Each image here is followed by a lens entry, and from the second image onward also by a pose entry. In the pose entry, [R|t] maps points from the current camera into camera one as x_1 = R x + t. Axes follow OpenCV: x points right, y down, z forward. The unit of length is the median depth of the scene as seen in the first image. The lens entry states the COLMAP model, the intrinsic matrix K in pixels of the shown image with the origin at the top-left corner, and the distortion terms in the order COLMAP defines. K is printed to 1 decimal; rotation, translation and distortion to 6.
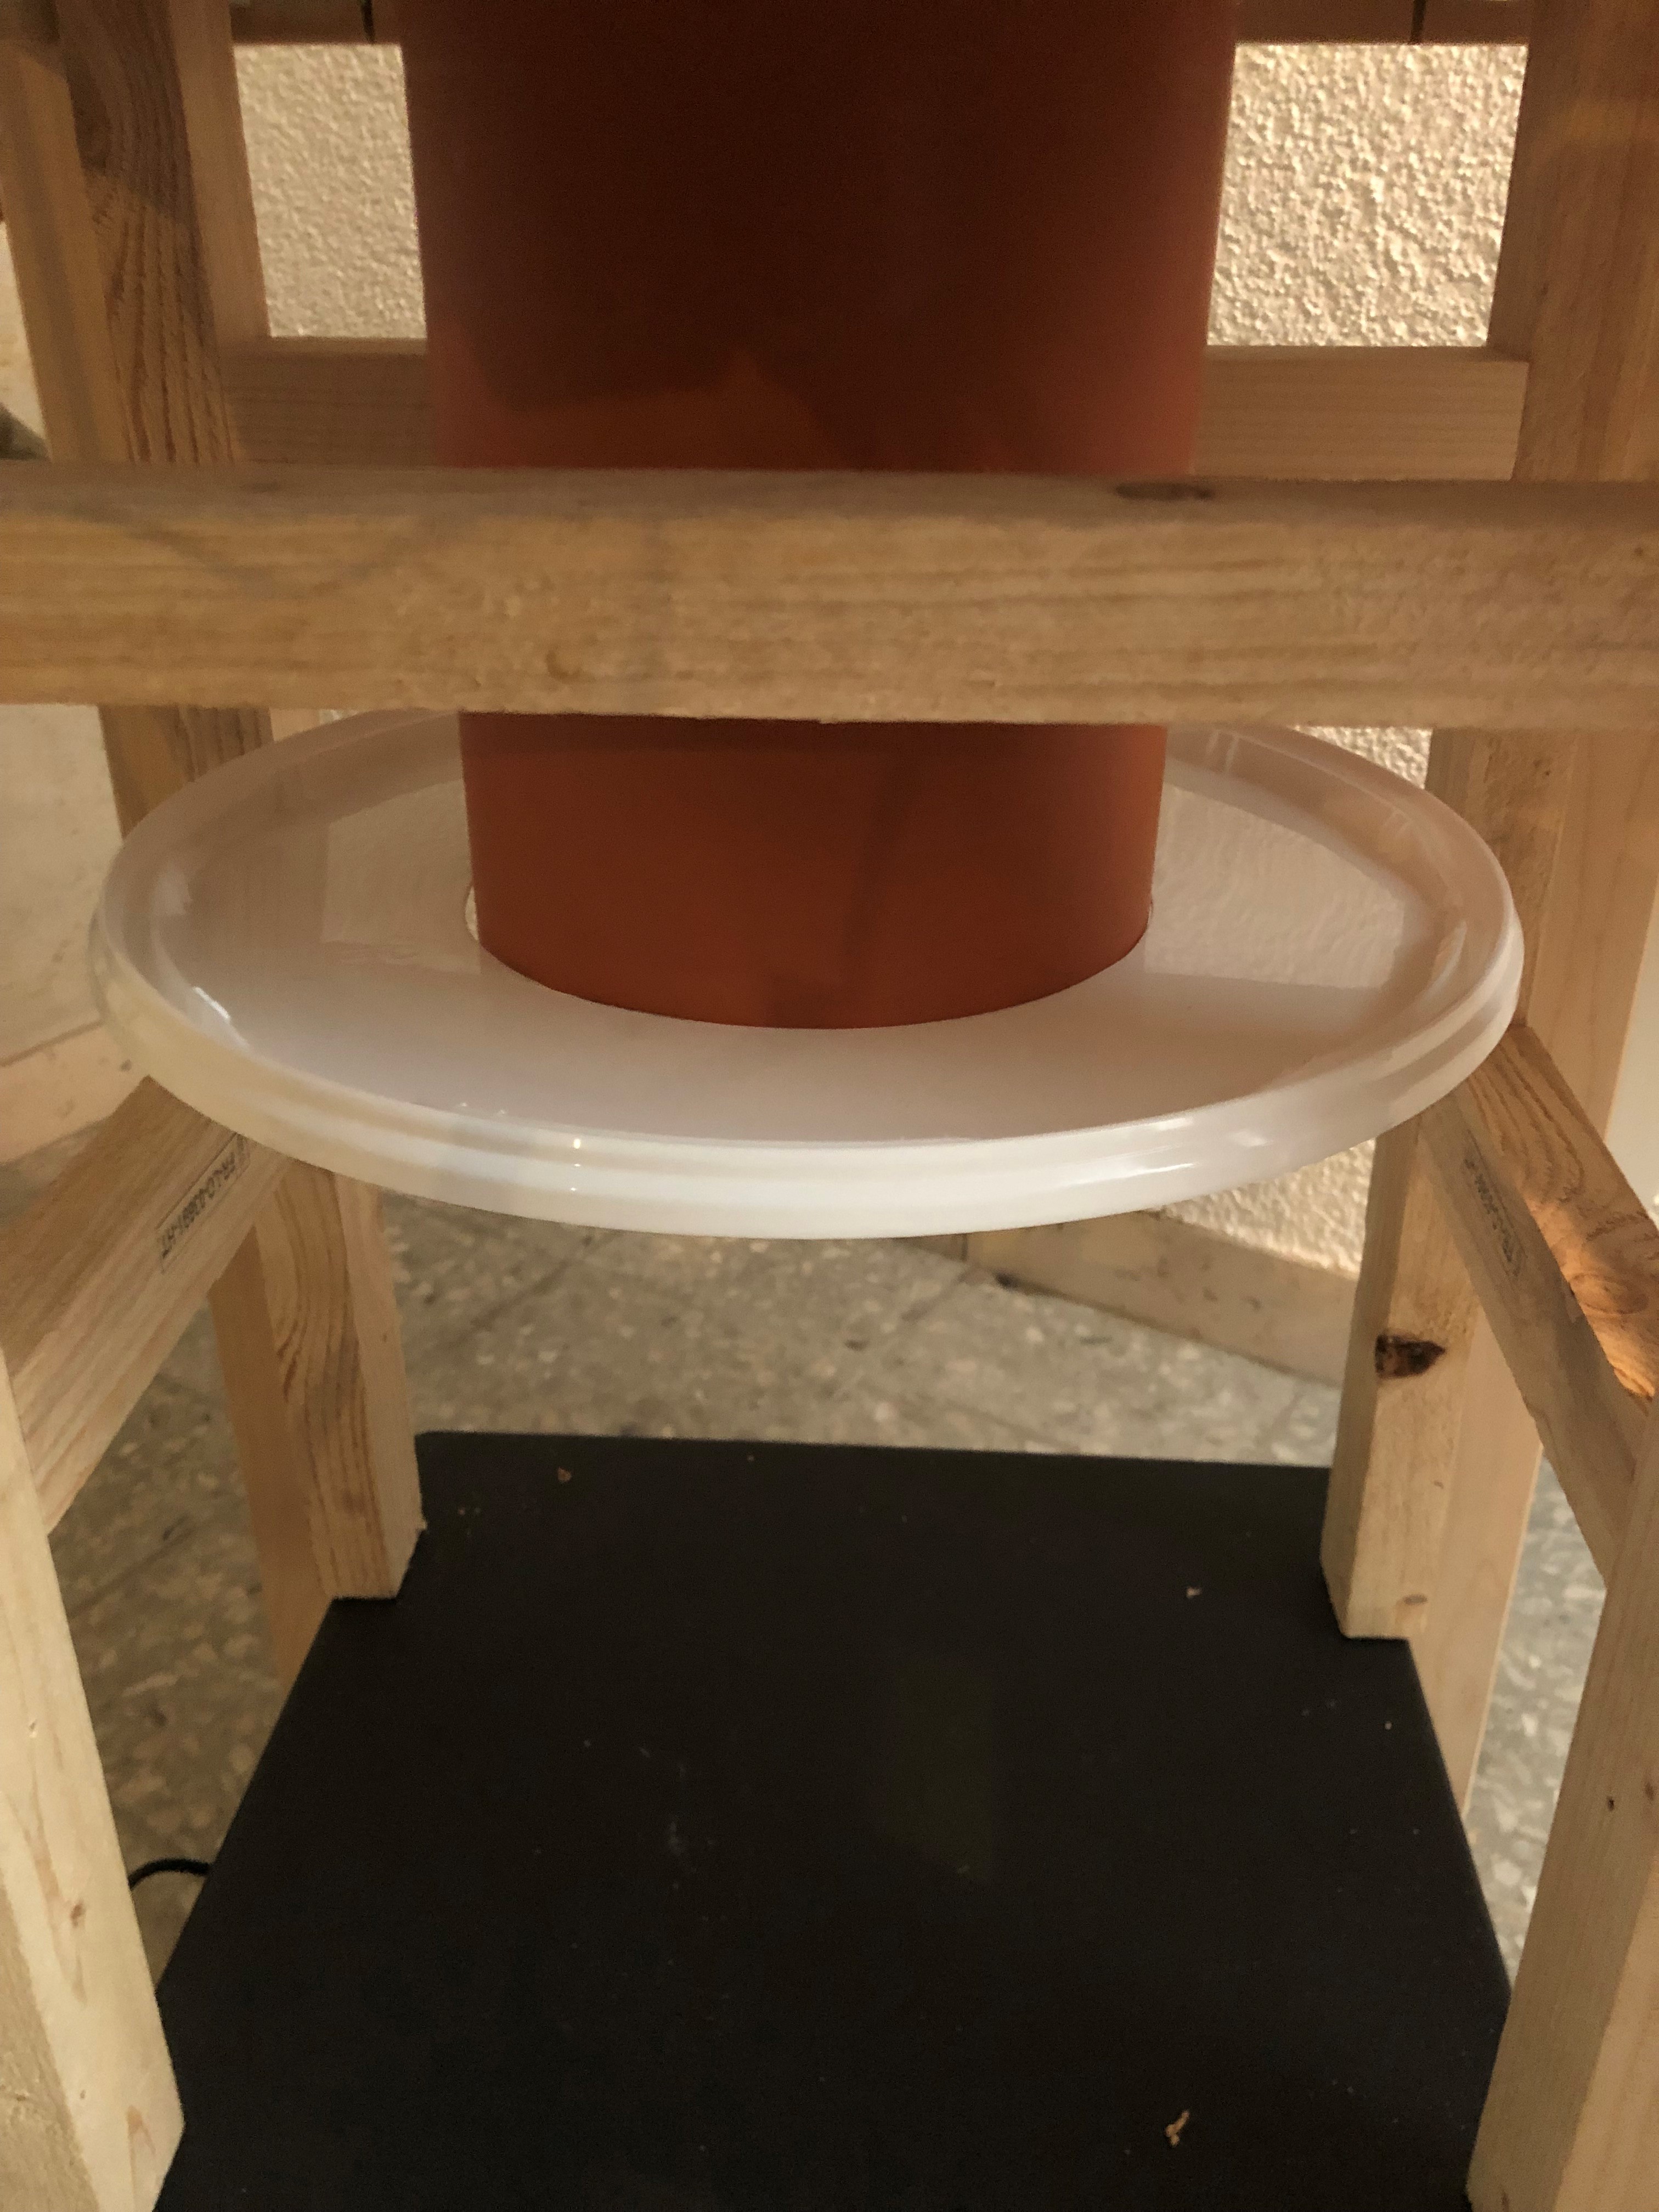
lens RADIAL K [[1784.0, 0, 868.7], [0, 1784.0, 1102.8], [0, 0, 1]] dist [0.036774, -0.033974]
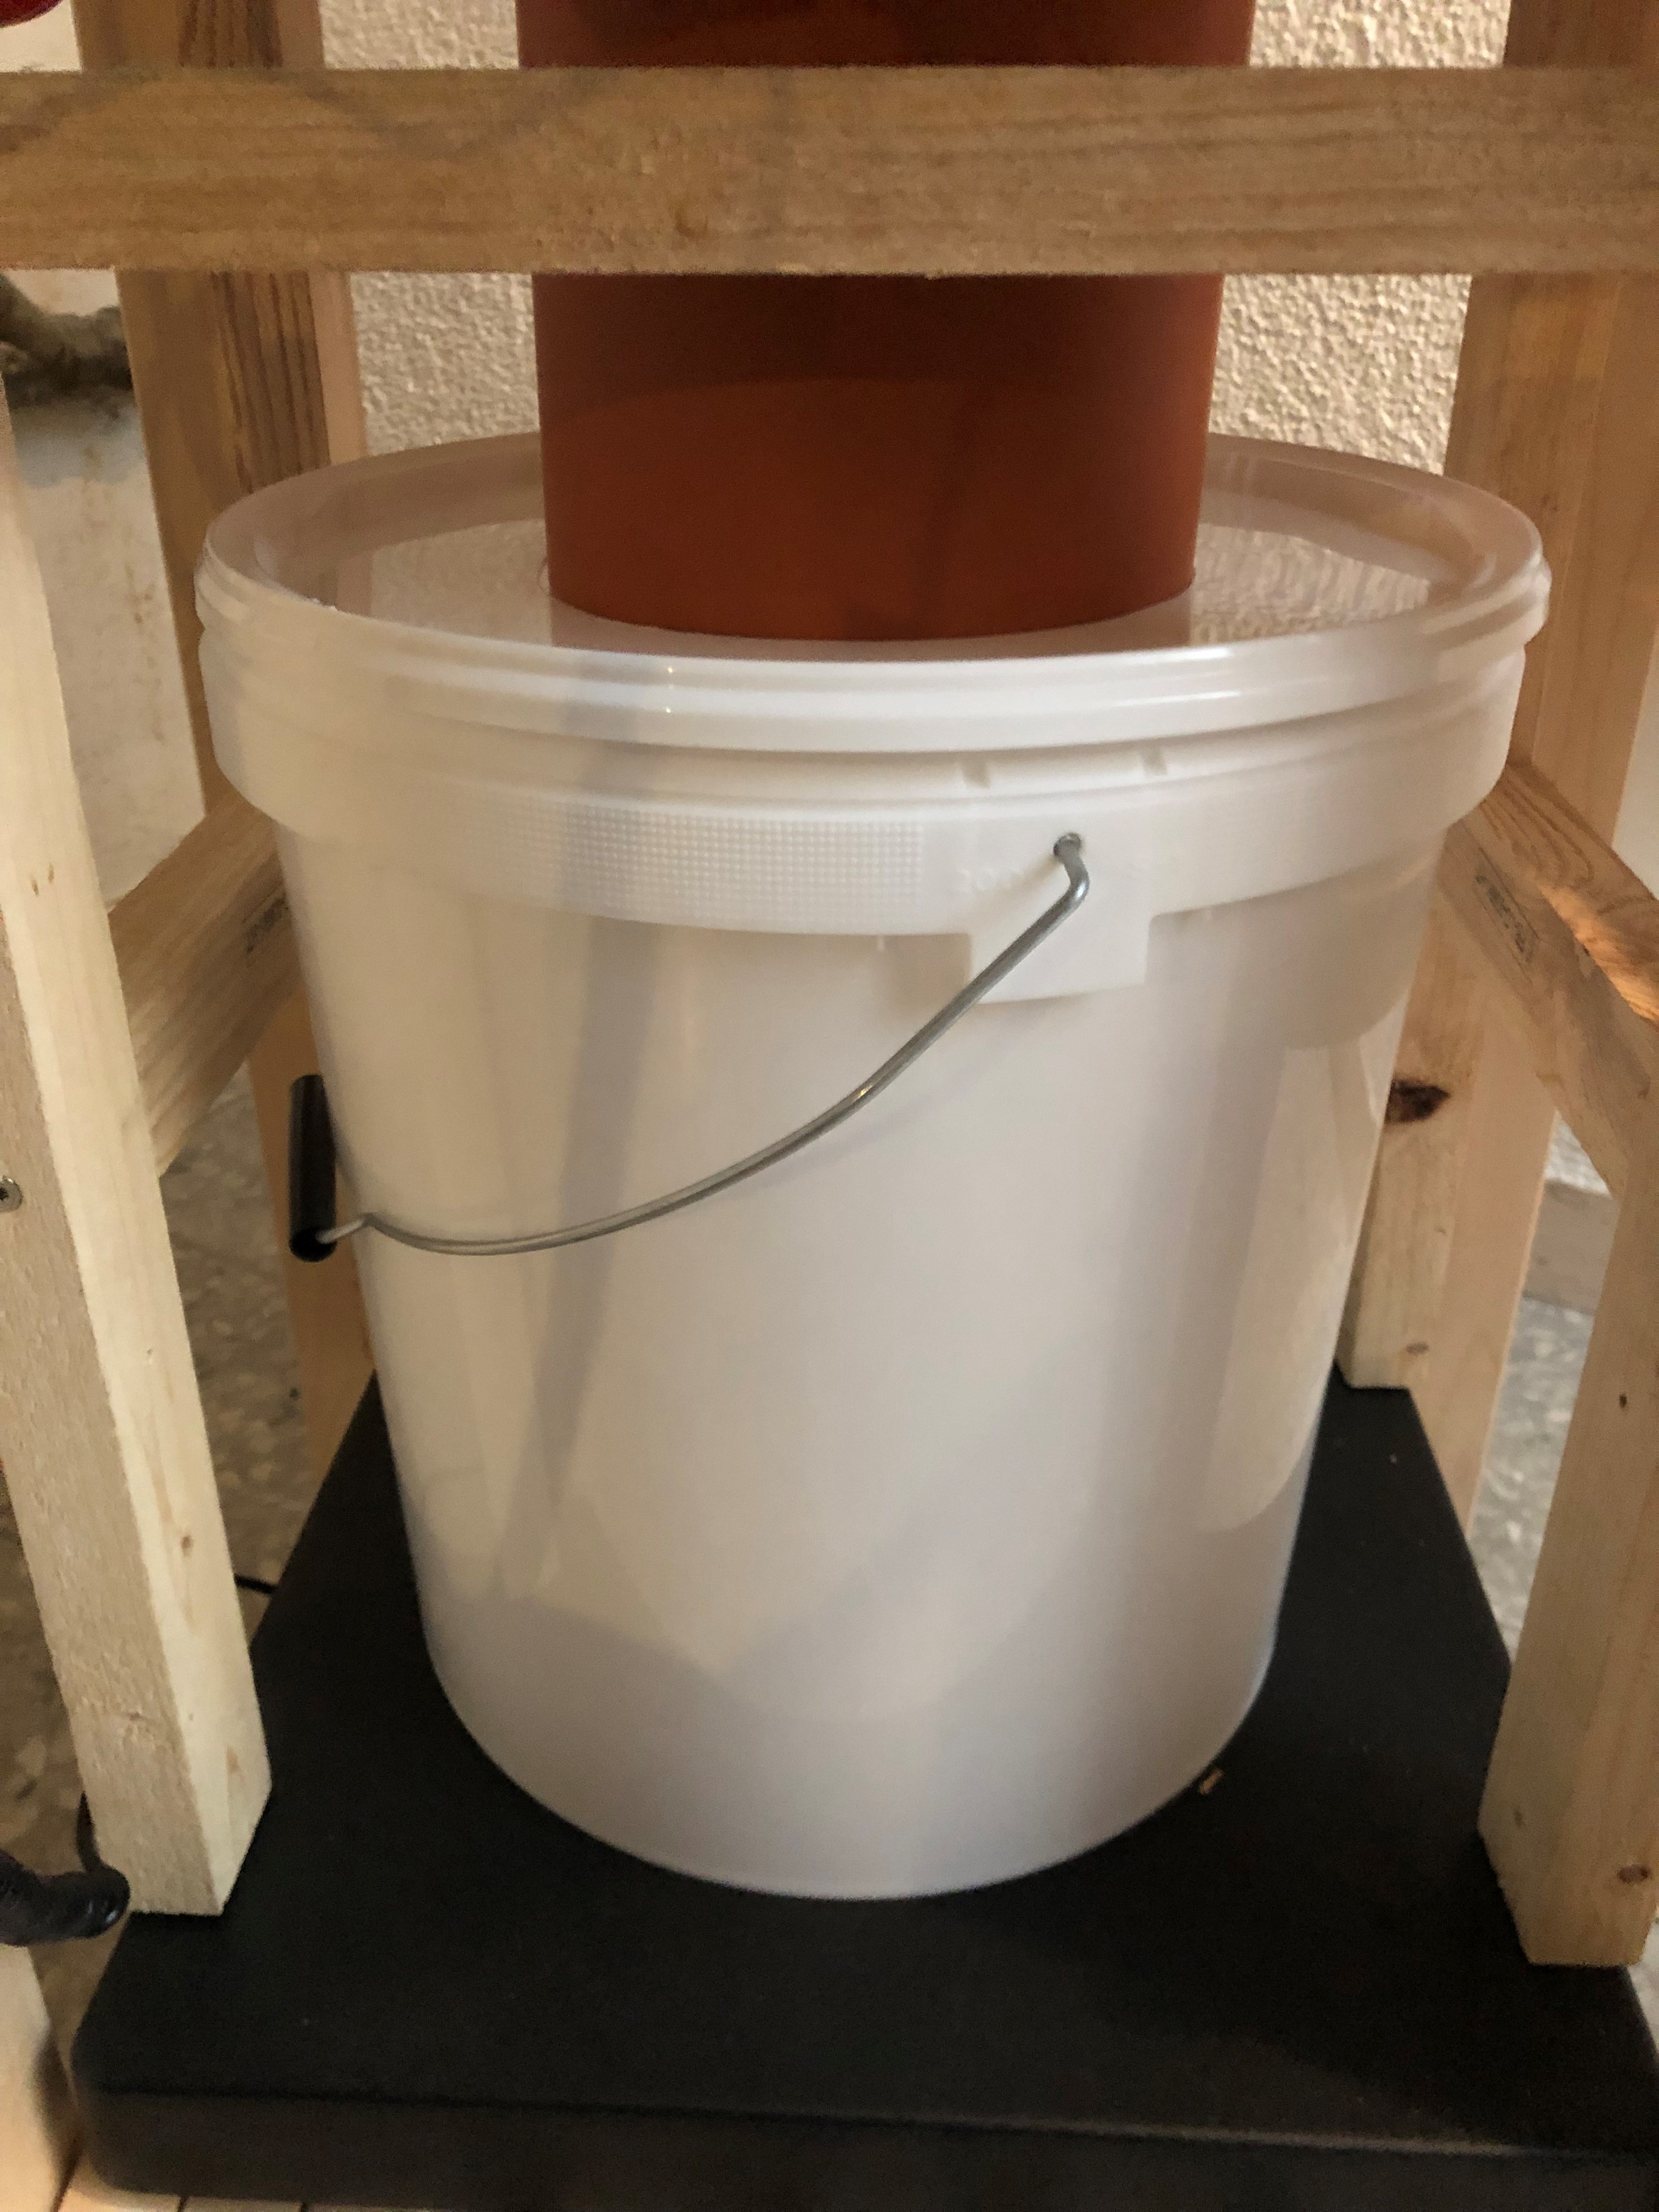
lens RADIAL K [[1795.7, 0, 839.0], [0, 1795.7, 1117.7], [0, 0, 1]] dist [0.019724, 0.004591]
pose [[0.999947, -0.005108, 0.008934, -0.060579], [0.004978, 0.999882, 0.014545, 0.183139], [-0.009007, -0.014499, 0.999854, -0.067425]]
